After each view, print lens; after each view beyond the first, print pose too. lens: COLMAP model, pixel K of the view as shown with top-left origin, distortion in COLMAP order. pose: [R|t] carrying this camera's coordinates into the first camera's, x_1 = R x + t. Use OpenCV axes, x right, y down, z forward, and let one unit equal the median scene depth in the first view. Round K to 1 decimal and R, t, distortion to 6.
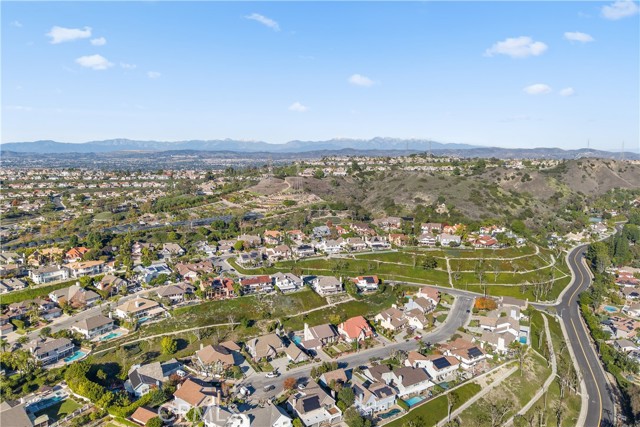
lens RADIAL K [[427.0, 0, 318.9], [0, 427.0, 215.8], [0, 0, 1]] dist [0.008241, -0.004213]
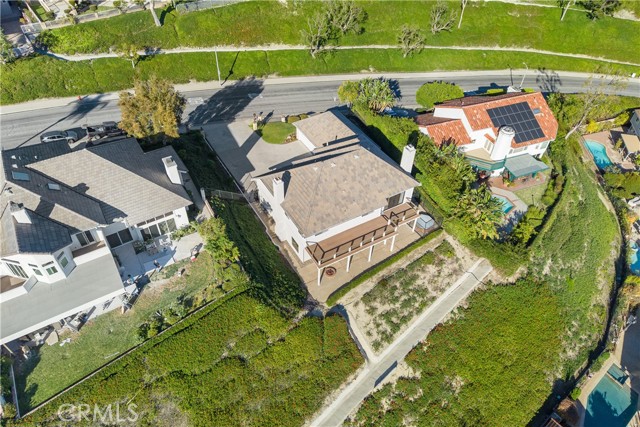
lens RADIAL K [[427.0, 0, 318.9], [0, 427.0, 215.8], [0, 0, 1]] dist [0.008241, -0.004213]
pose [[0.987219, -0.101146, 0.123158, -0.008529], [0.009094, 0.807277, 0.590103, 0.062705], [-0.159109, -0.581441, 0.797879, 0.824818]]
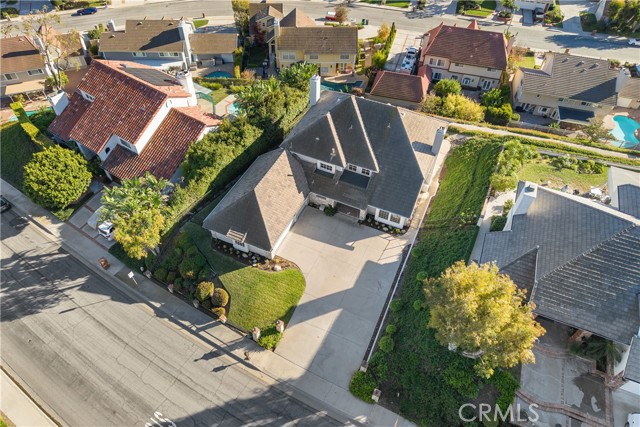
lens RADIAL K [[427.0, 0, 318.9], [0, 427.0, 215.8], [0, 0, 1]] dist [0.008241, -0.004213]
pose [[-0.697180, -0.556124, 0.452400, -0.057117], [0.076550, 0.569697, 0.818282, 0.033973], [-0.712798, 0.605121, -0.354610, 1.056092]]
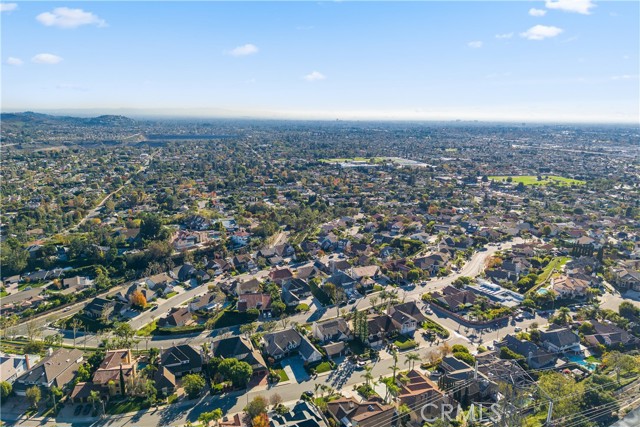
lens RADIAL K [[427.0, 0, 318.9], [0, 427.0, 215.8], [0, 0, 1]] dist [0.008241, -0.004213]
pose [[-0.999755, -0.011698, -0.018817, -0.010262], [-0.017985, 0.924452, 0.380875, -0.347961], [0.012940, 0.381120, -0.924435, 1.775704]]
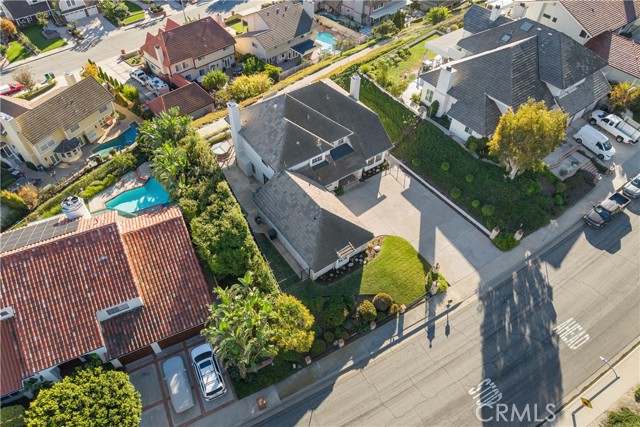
lens RADIAL K [[427.0, 0, 318.9], [0, 427.0, 215.8], [0, 0, 1]] dist [0.008241, -0.004213]
pose [[-0.968734, 0.163523, -0.186585, 0.054336], [-0.064637, 0.559741, 0.826143, 0.028001], [0.239533, 0.812374, -0.531670, 1.092815]]
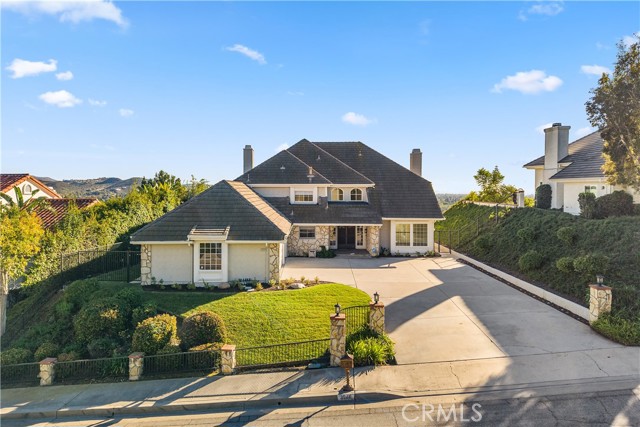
lens RADIAL K [[434.3, 0, 321.9], [0, 434.3, 195.6], [0, 0, 1]] dist [-0.003572, -0.001805]
pose [[-0.941875, -0.023230, 0.335160, -0.020821], [0.033275, 0.986251, 0.161868, 0.132522], [-0.334312, 0.163612, -0.928152, 1.090532]]
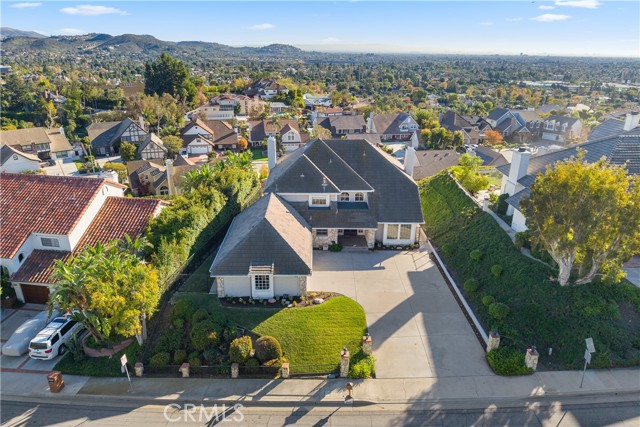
lens RADIAL K [[427.0, 0, 318.9], [0, 427.0, 215.8], [0, 0, 1]] dist [0.008241, -0.004213]
pose [[-0.936887, -0.150589, 0.315539, -0.025027], [0.027881, 0.867438, 0.496763, 0.083575], [-0.348518, 0.474208, -0.808494, 1.107023]]
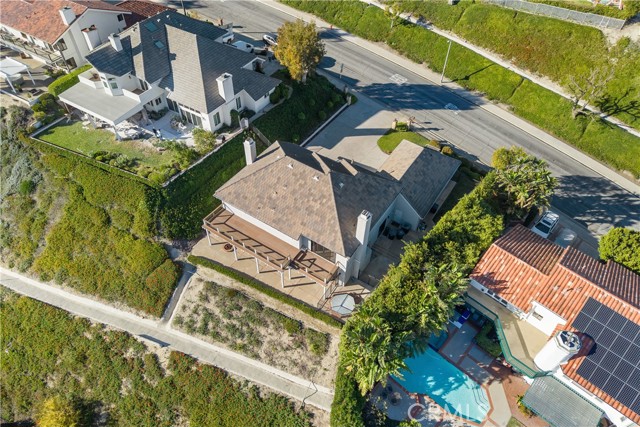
lens RADIAL K [[427.0, 0, 318.9], [0, 427.0, 215.8], [0, 0, 1]] dist [0.008241, -0.004213]
pose [[0.575866, 0.606949, -0.547714, 0.111191], [-0.134650, 0.731215, 0.668725, 0.055359], [0.806379, -0.311346, 0.502808, 0.889934]]
